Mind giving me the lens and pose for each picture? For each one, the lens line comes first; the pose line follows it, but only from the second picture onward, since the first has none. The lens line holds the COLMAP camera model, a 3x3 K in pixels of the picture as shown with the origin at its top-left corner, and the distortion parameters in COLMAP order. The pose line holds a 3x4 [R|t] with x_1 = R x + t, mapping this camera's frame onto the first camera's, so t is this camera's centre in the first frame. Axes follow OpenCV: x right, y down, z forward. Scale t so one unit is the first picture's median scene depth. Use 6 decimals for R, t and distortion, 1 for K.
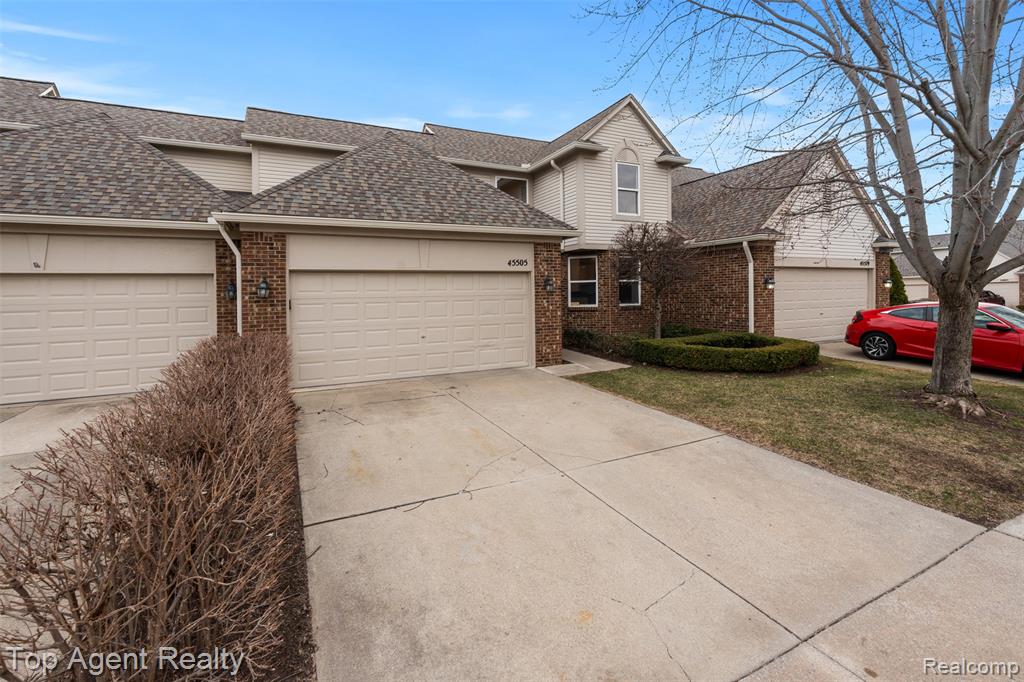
lens RADIAL K [[454.6, 0, 518.6], [0, 454.6, 307.8], [0, 0, 1]] dist [-0.007671, 0.001485]
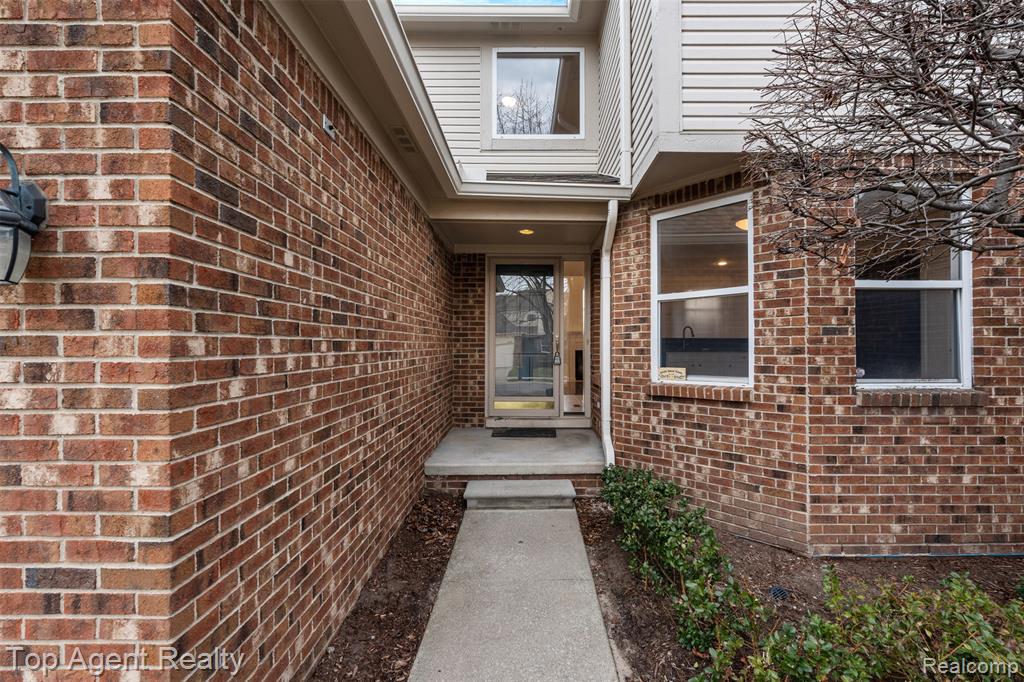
lens RADIAL K [[454.6, 0, 524.6], [0, 454.6, 342.0], [0, 0, 1]] dist [-0.007671, 0.001485]
pose [[0.892060, 0.011219, -0.451777, 0.231315], [-0.029253, 0.999029, -0.032953, -0.021591], [0.450969, 0.042612, 0.891522, 0.947178]]
